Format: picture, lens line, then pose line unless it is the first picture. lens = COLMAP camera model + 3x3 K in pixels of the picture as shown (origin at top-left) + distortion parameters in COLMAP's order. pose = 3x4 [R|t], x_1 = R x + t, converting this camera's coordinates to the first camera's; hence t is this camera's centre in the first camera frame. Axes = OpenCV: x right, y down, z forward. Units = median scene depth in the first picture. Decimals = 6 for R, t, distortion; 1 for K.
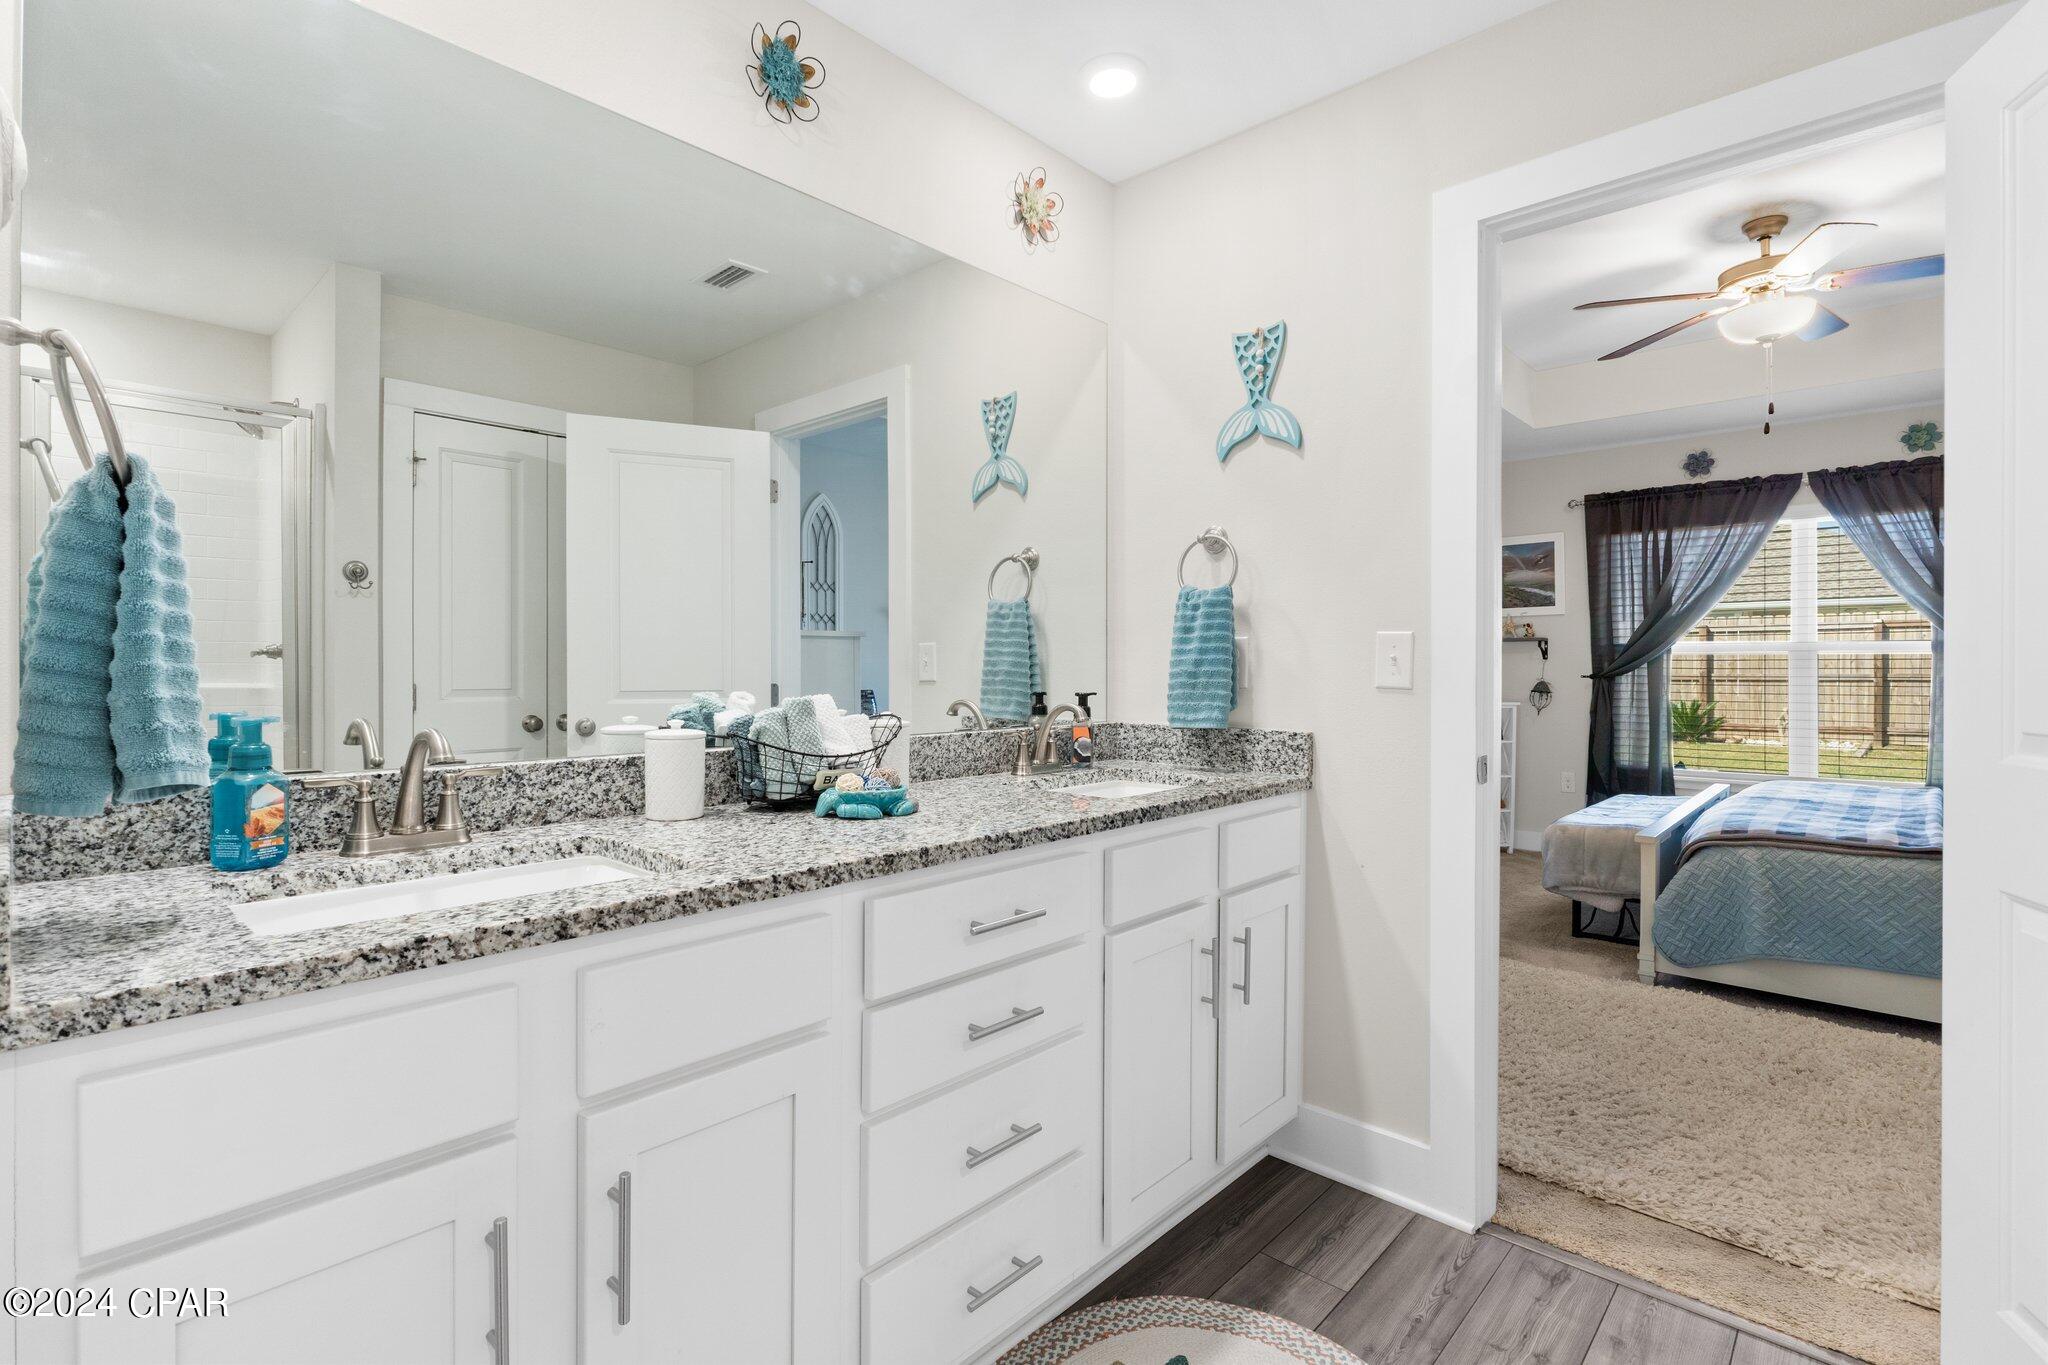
lens RADIAL K [[953.2, 0, 1050.1], [0, 953.2, 669.8], [0, 0, 1]] dist [0.001868, 0.000150]
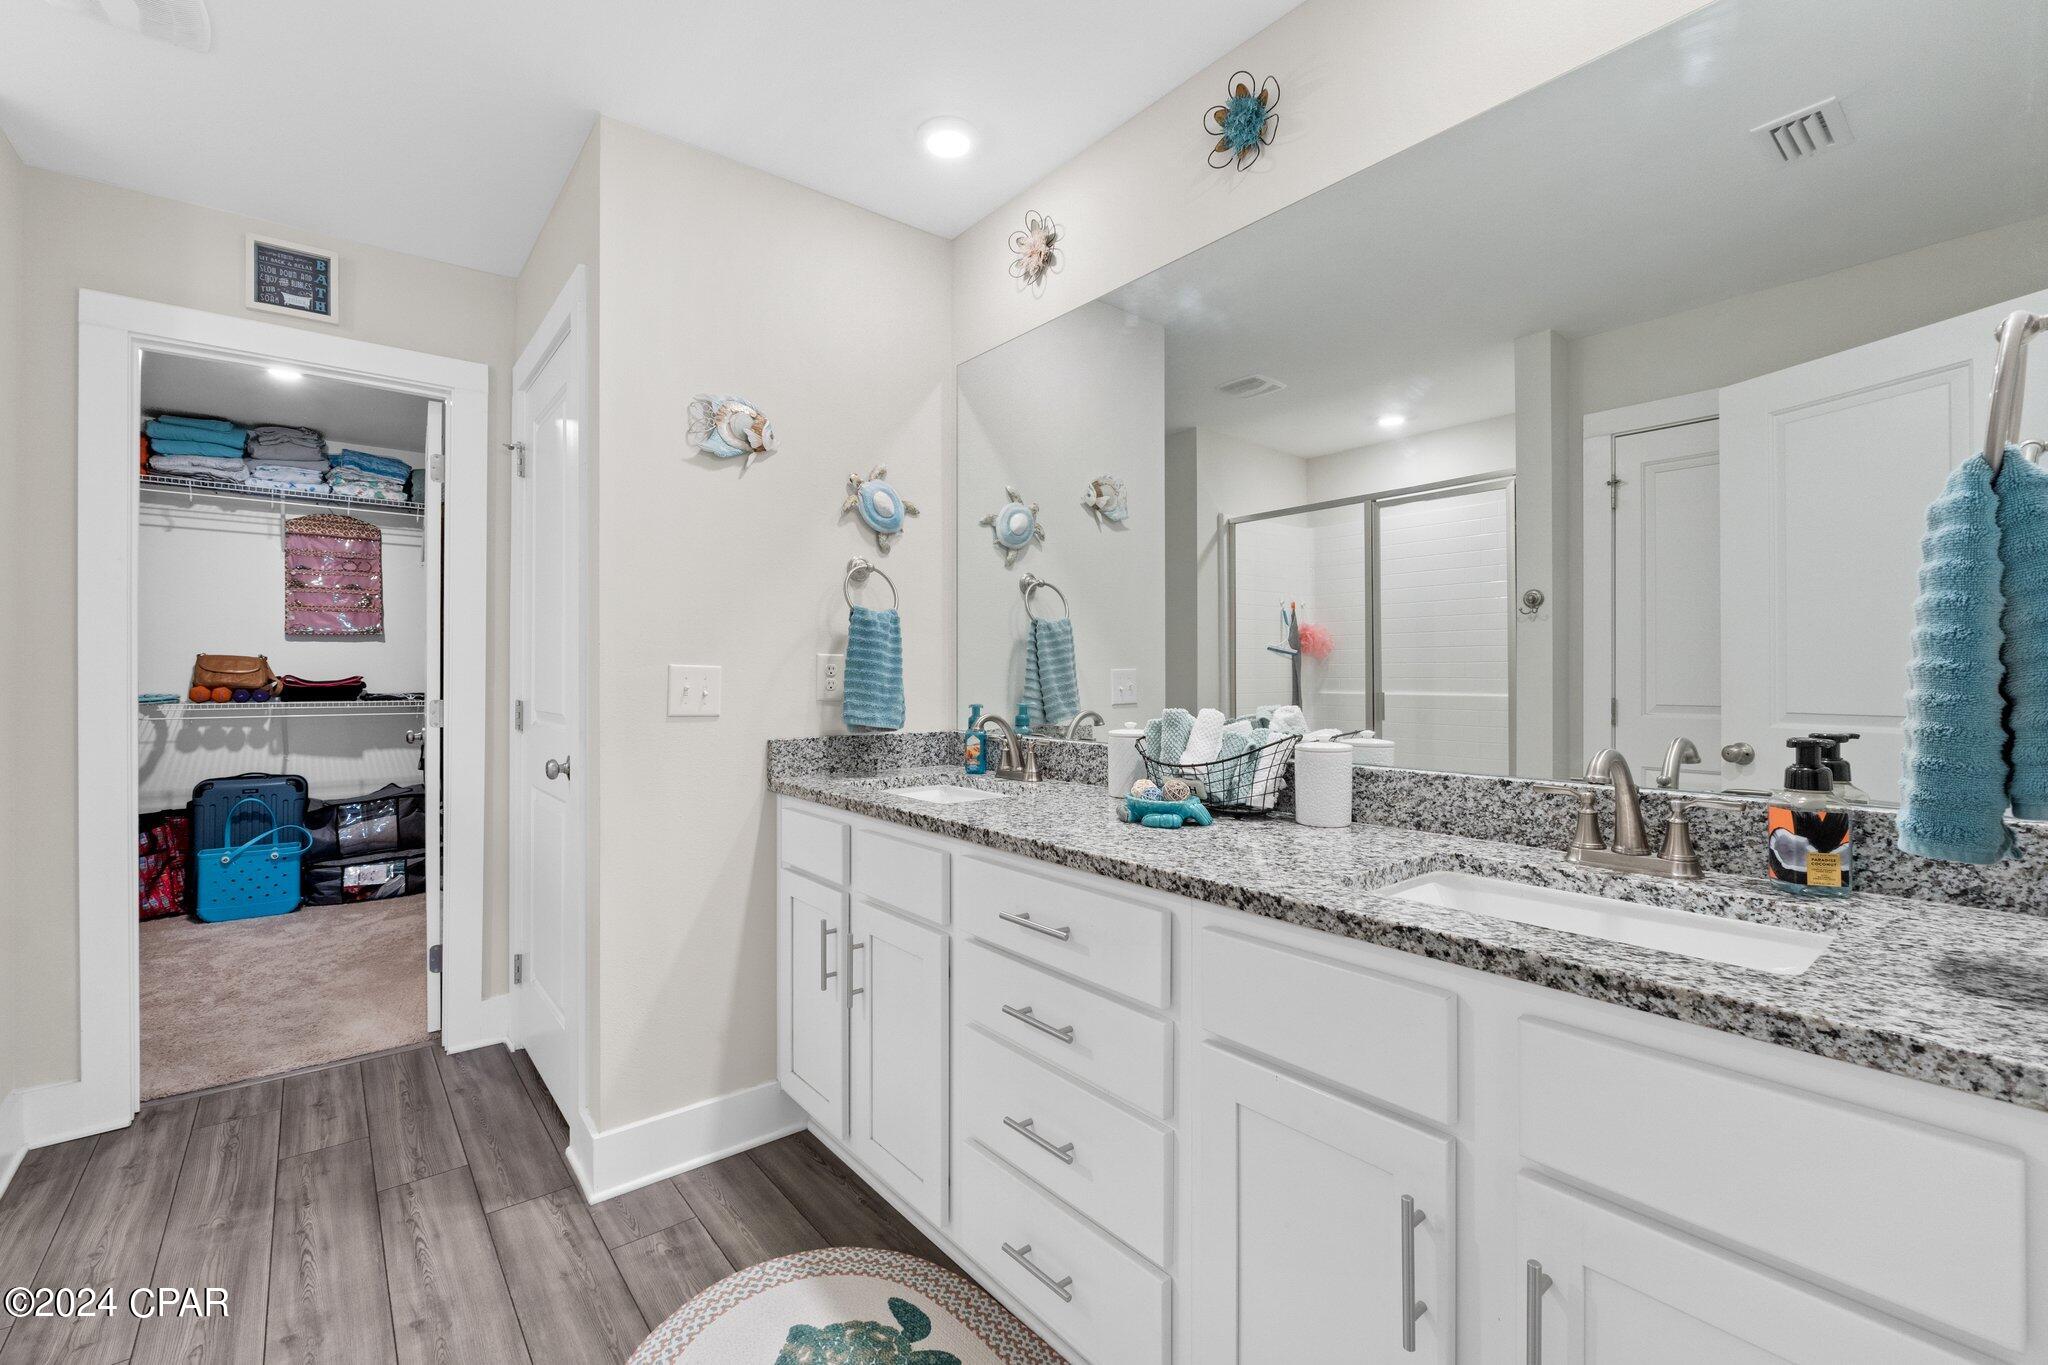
lens RADIAL K [[858.1, 0, 968.8], [0, 858.1, 679.3], [0, 0, 1]] dist [-0.003548, 0.000288]
pose [[-0.195634, -0.000624, -0.980677, 0.858188], [-0.003609, 0.999993, 0.000084, -0.006492], [0.980670, 0.003555, -0.195635, 1.068678]]
